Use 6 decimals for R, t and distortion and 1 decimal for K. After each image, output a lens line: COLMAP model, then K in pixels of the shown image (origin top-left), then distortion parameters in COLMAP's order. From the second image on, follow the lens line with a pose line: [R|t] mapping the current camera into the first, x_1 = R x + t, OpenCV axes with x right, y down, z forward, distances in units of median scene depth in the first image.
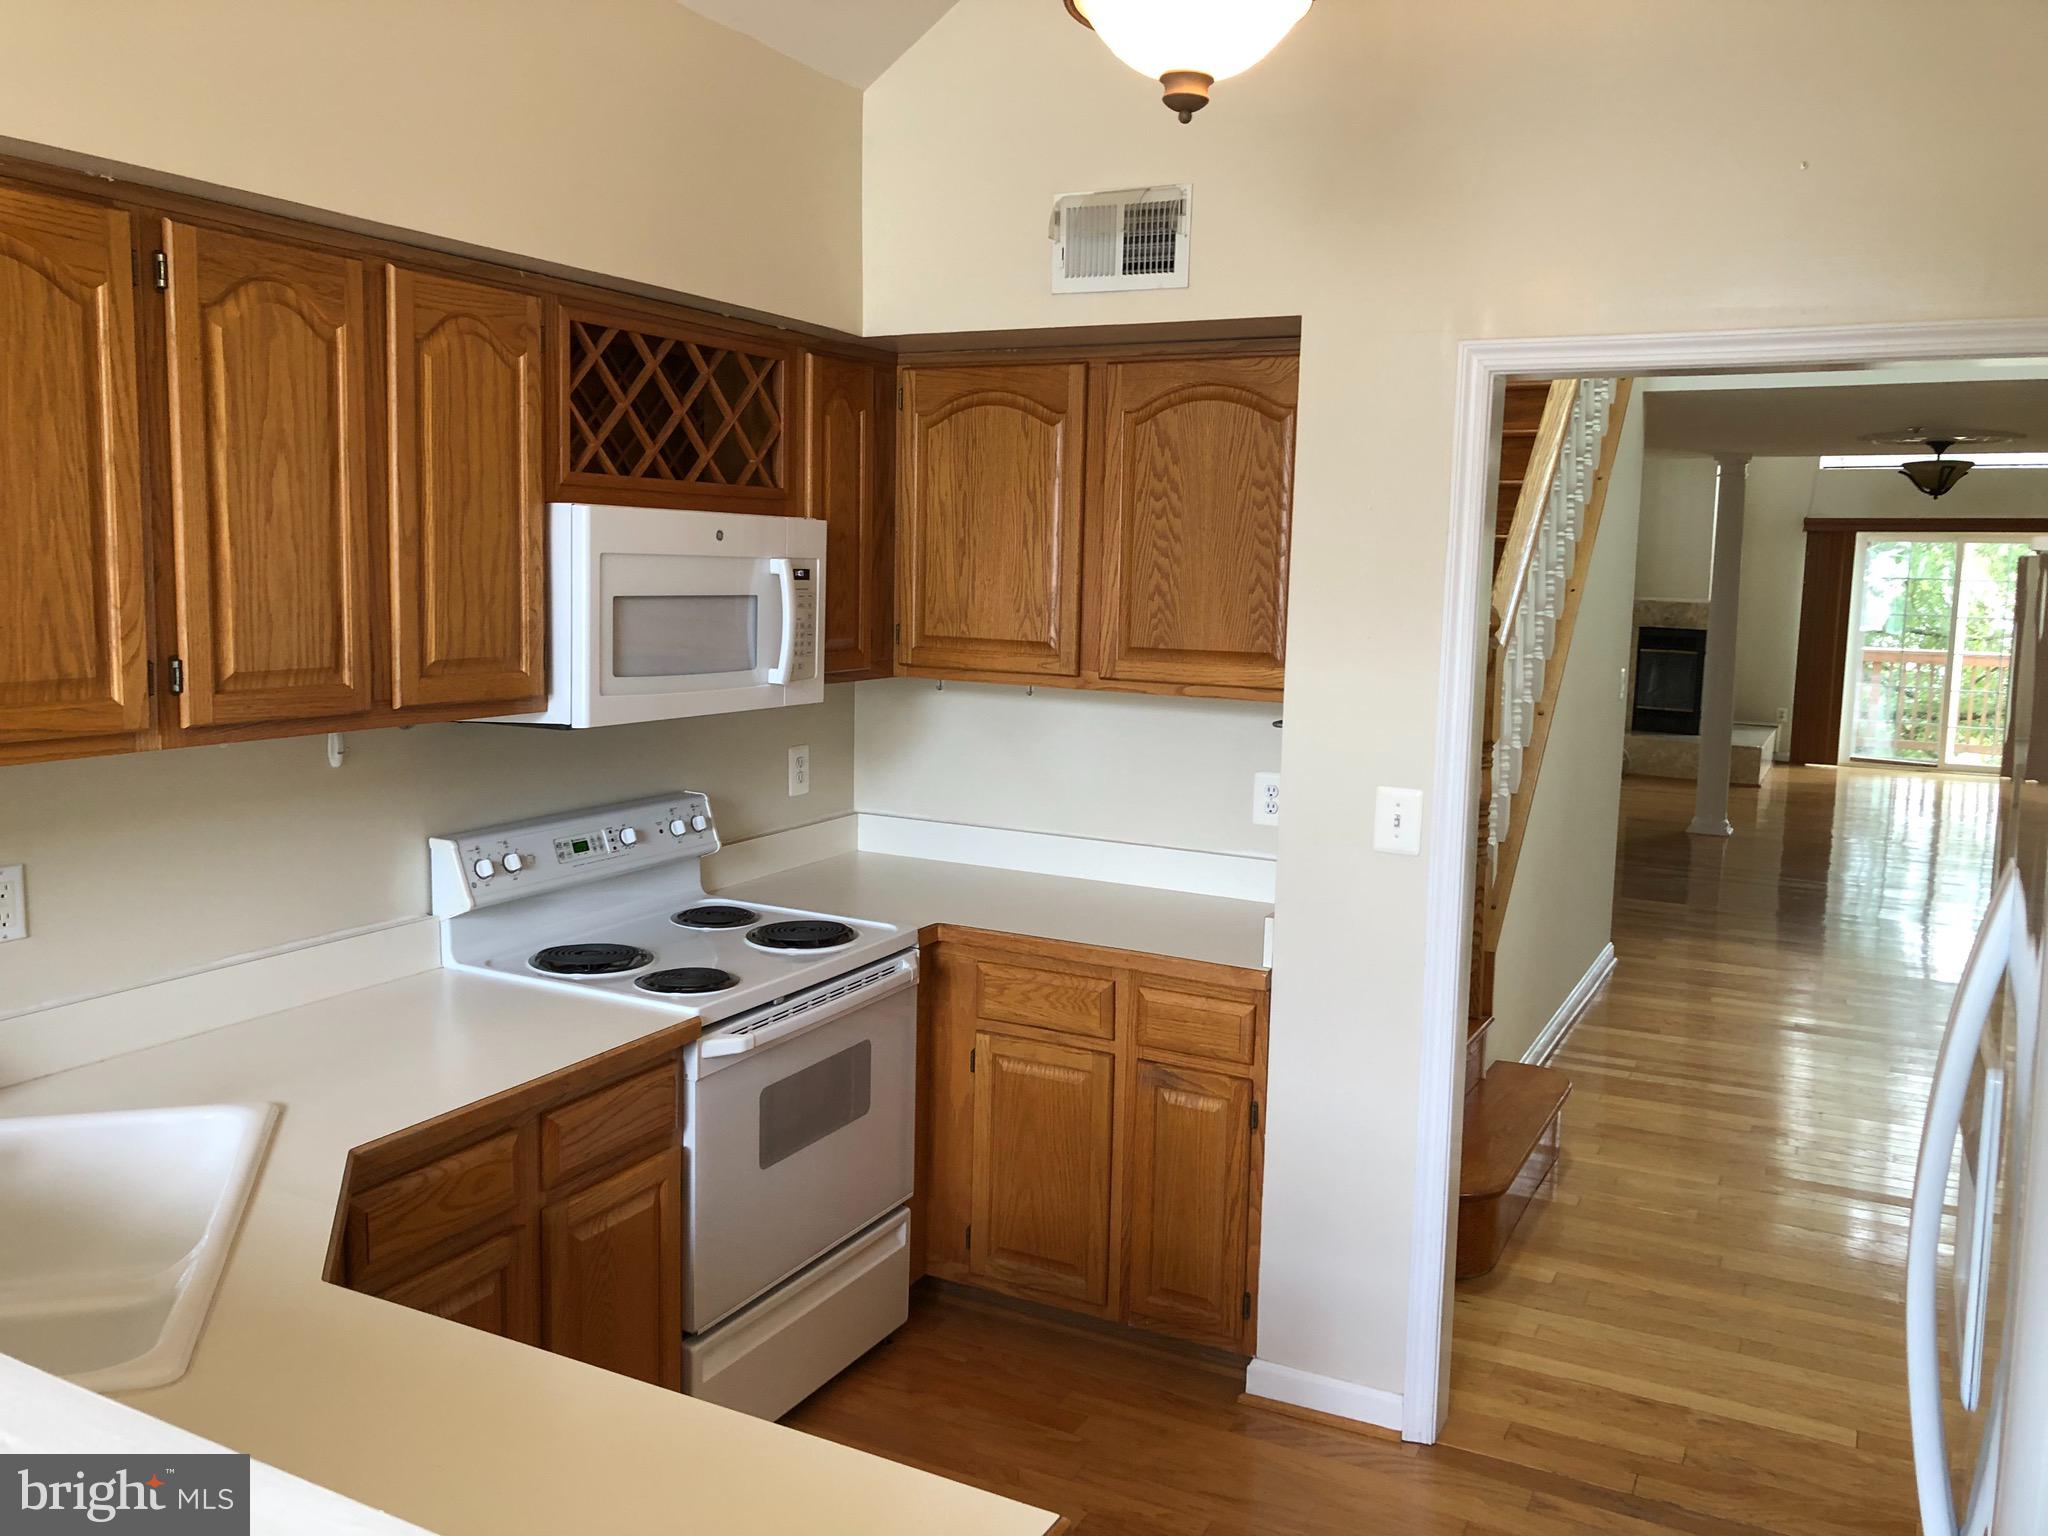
lens RADIAL K [[1655.9, 0, 1038.8], [0, 1655.9, 766.3], [0, 0, 1]] dist [0.038997, -0.028762]
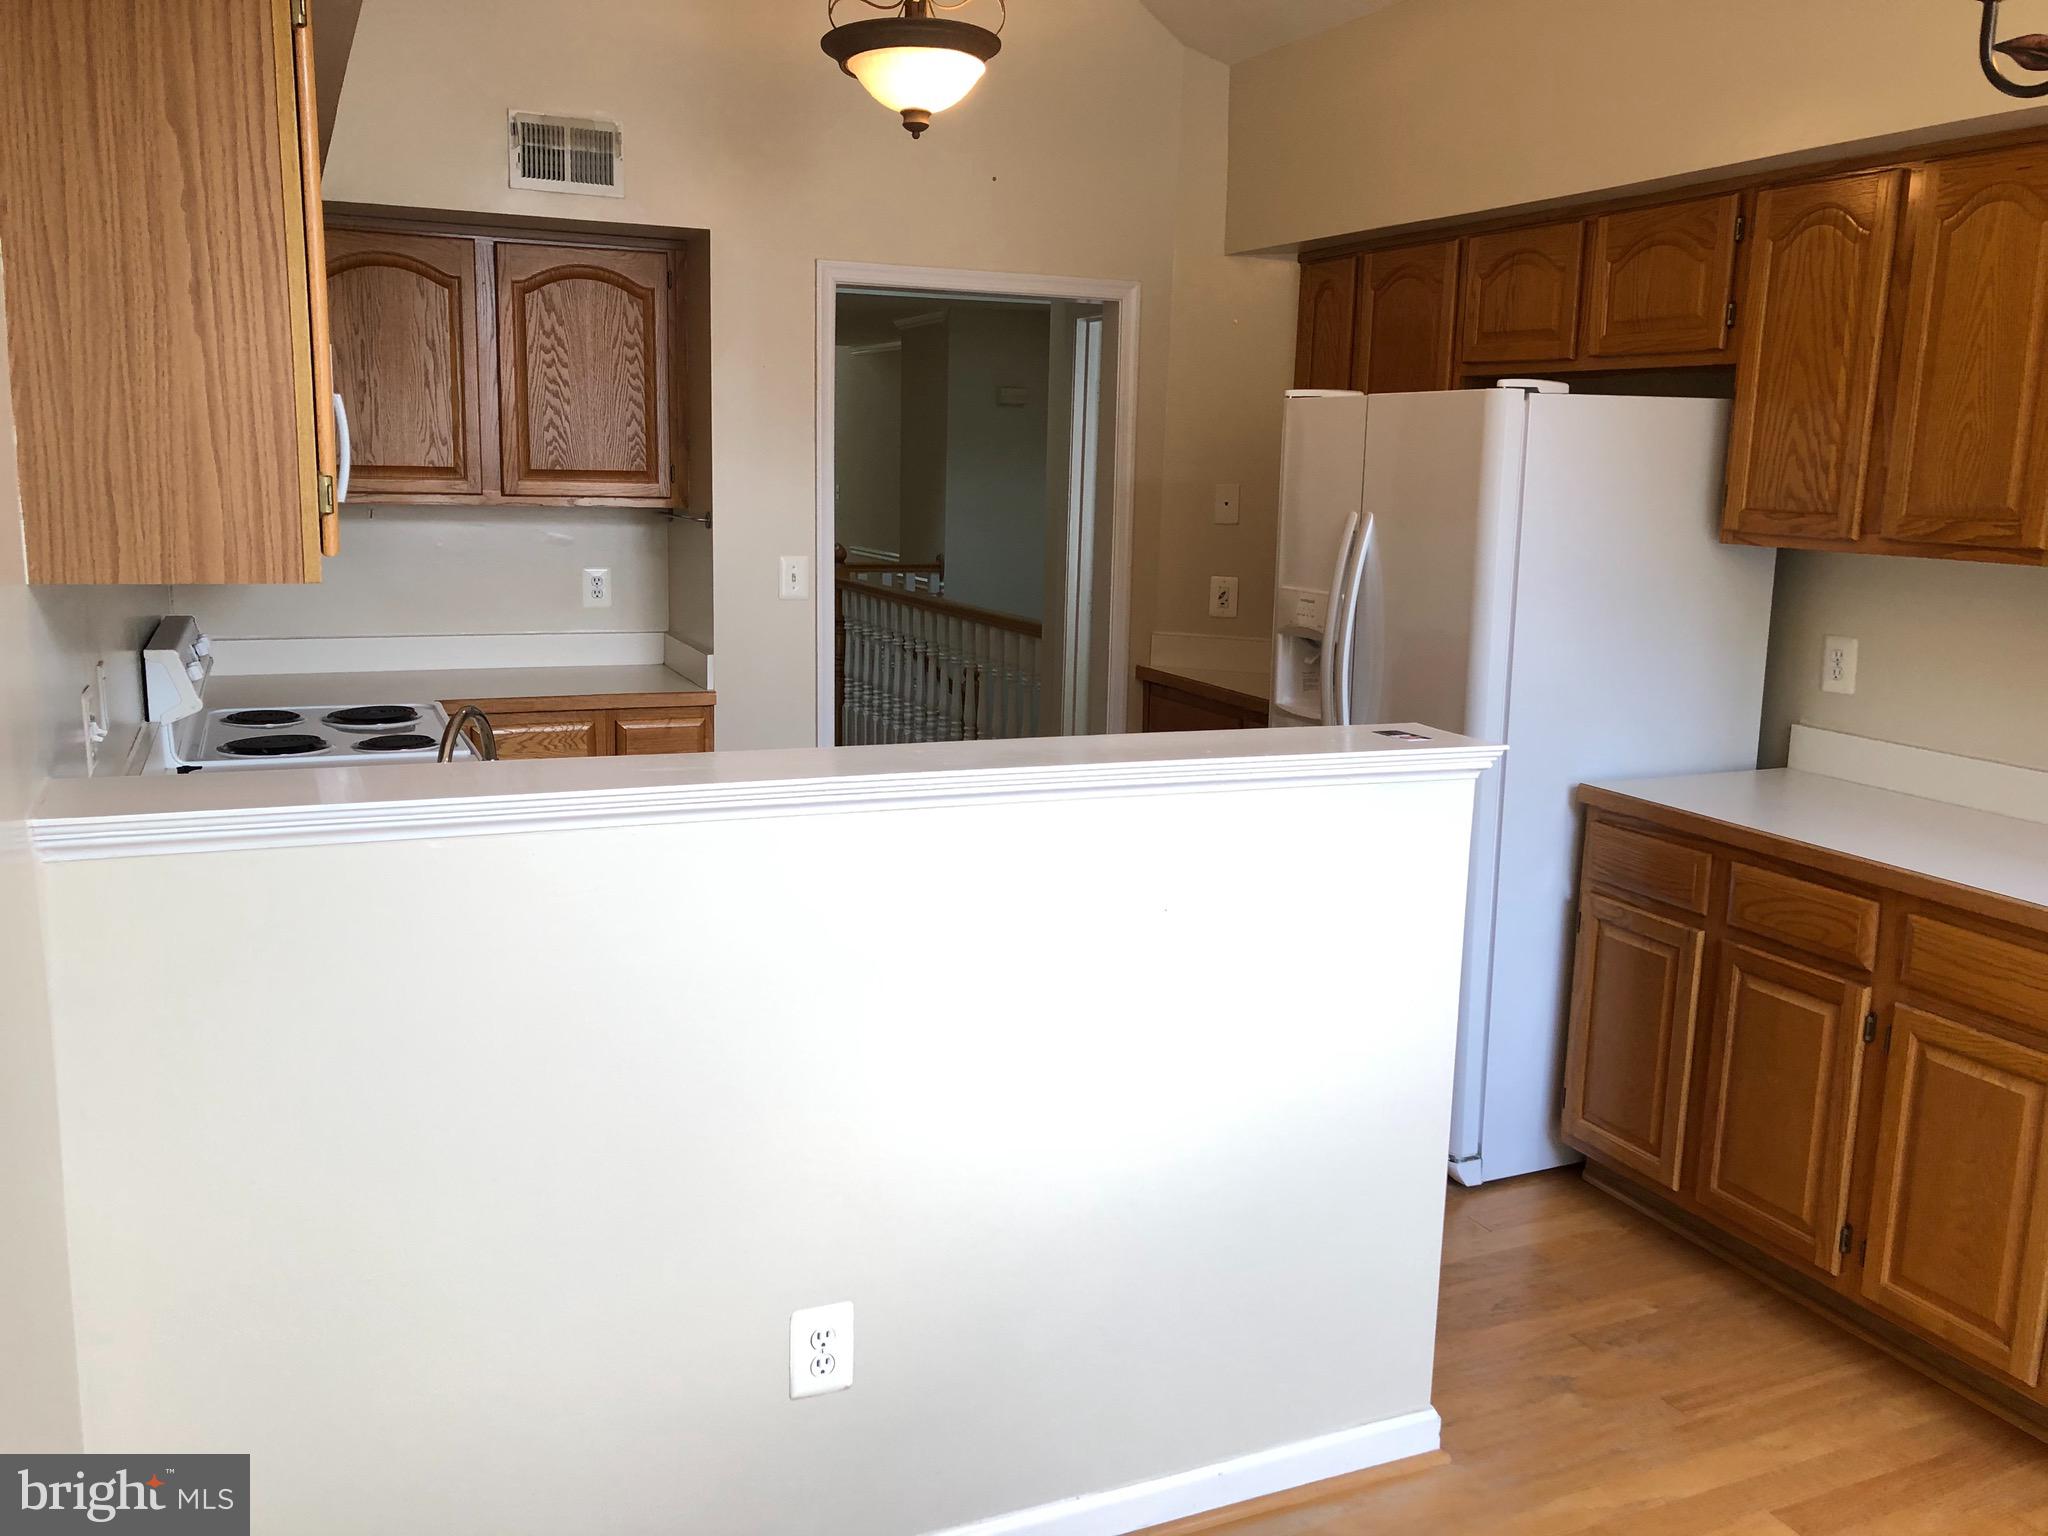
lens RADIAL K [[1655.9, 0, 1038.6], [0, 1655.9, 744.5], [0, 0, 1]] dist [0.038997, -0.028762]
pose [[0.619657, -0.144499, 0.771457, -0.733896], [0.093742, 0.989496, 0.110043, 0.034156], [-0.779255, 0.004129, 0.626694, -0.109274]]
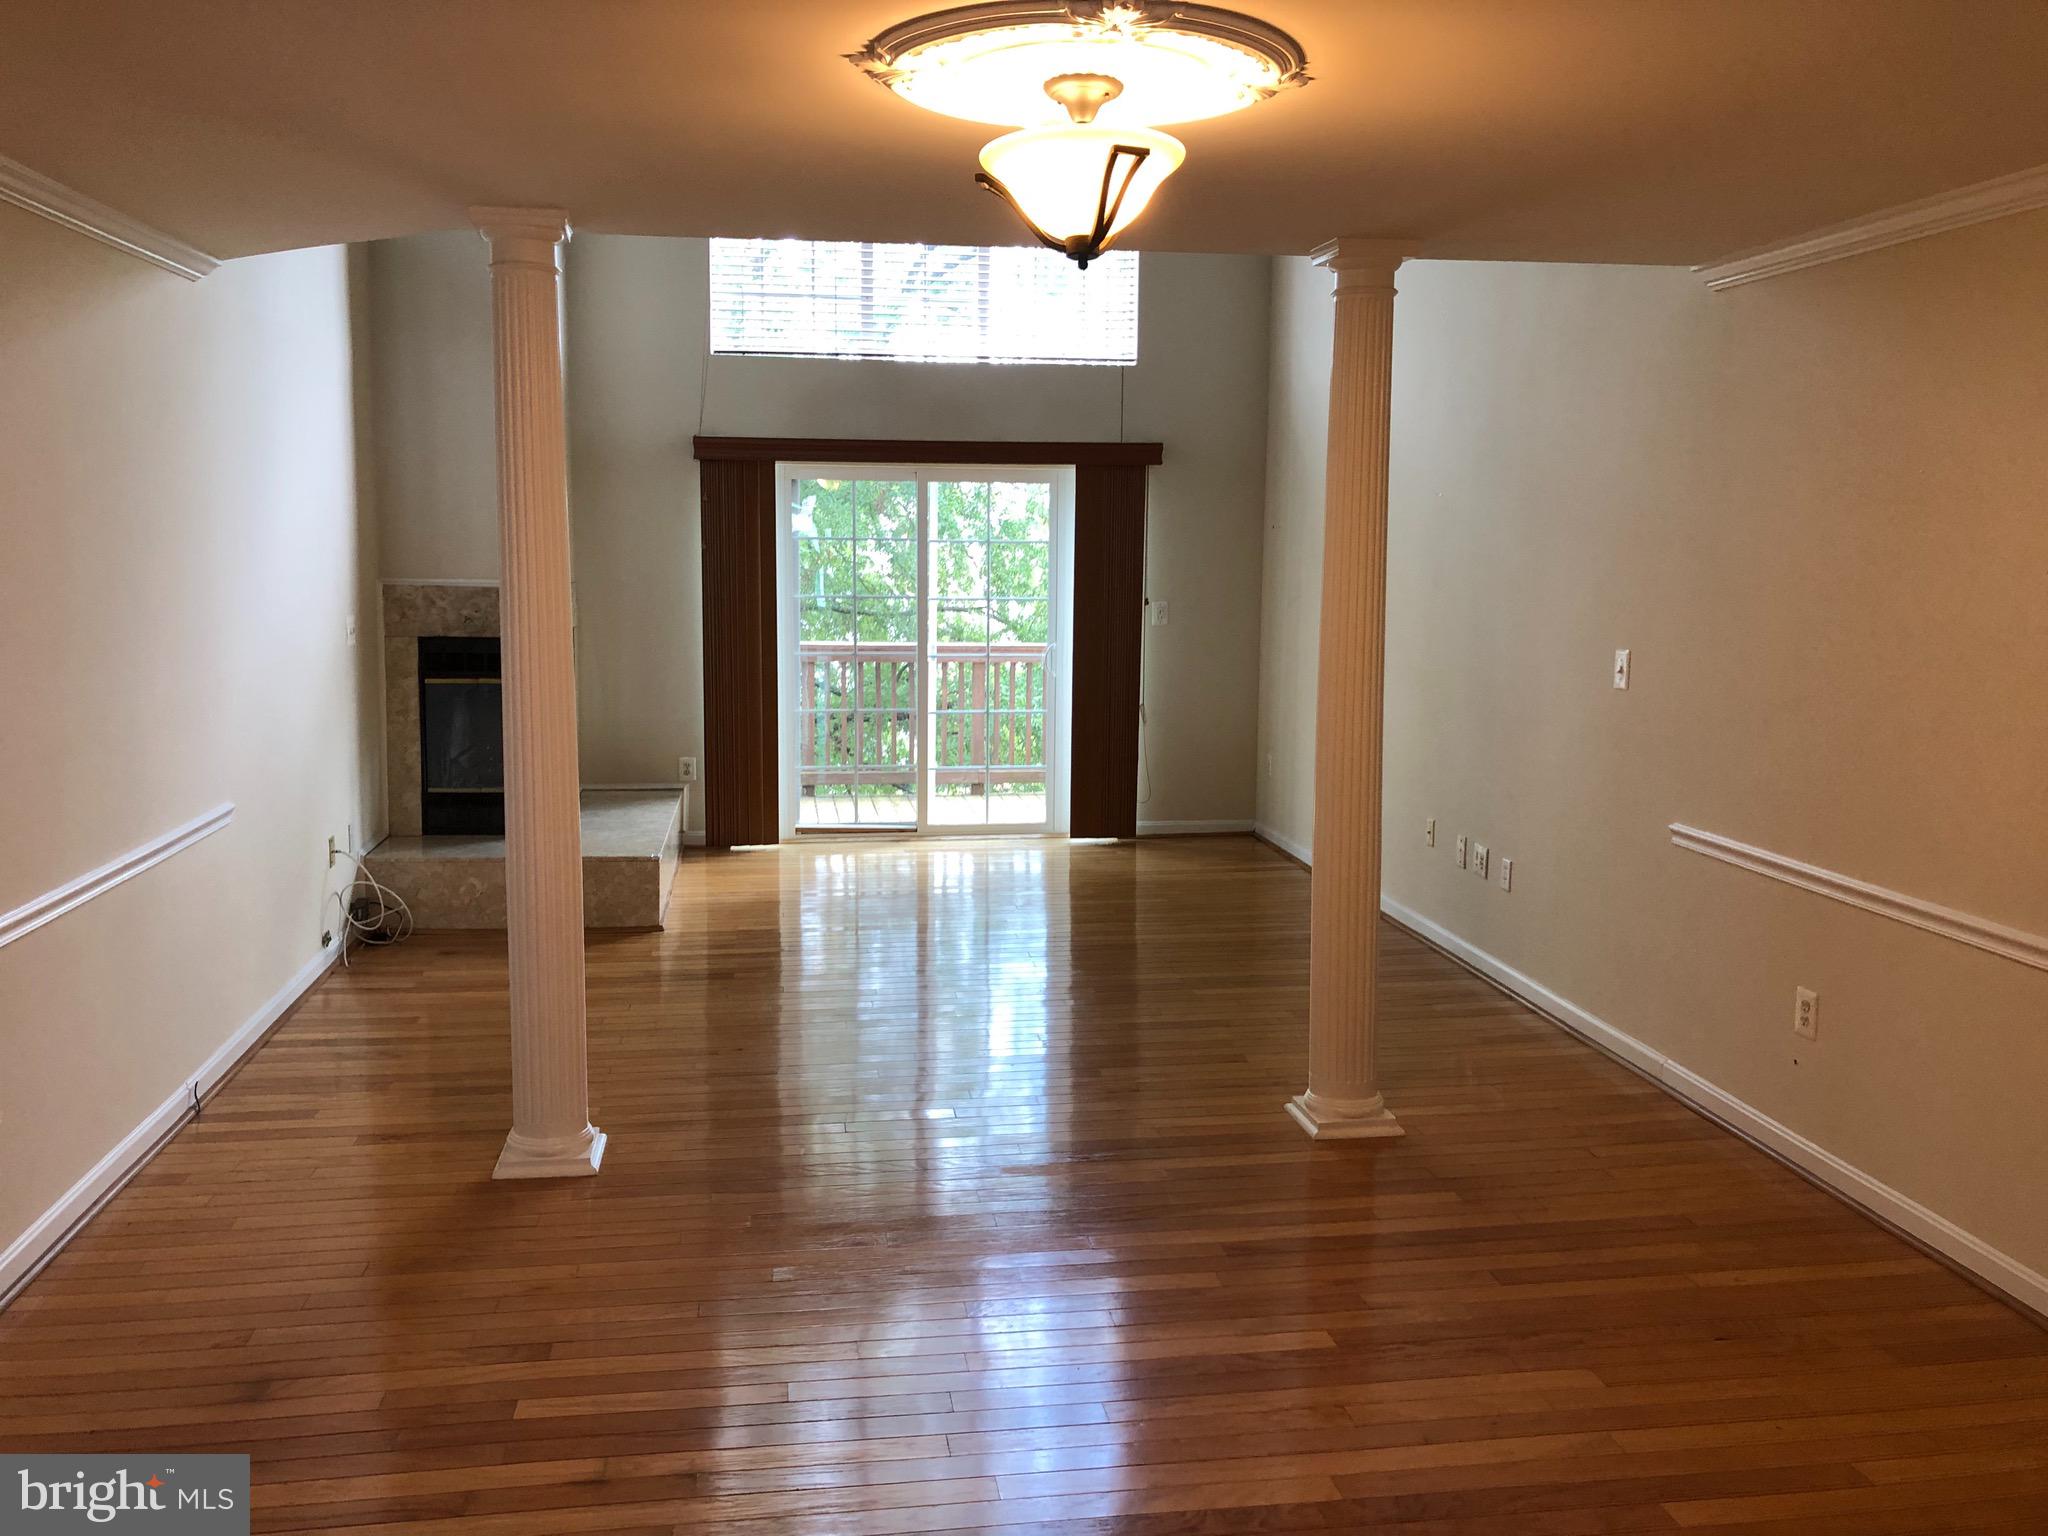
lens RADIAL K [[1655.9, 0, 1032.0], [0, 1655.9, 760.4], [0, 0, 1]] dist [0.038997, -0.028762]
pose [[0.810587, -0.088753, 0.578854, 0.855578], [0.080225, 0.995959, 0.040365, -0.204025], [-0.580098, 0.013719, 0.814431, 1.884249]]
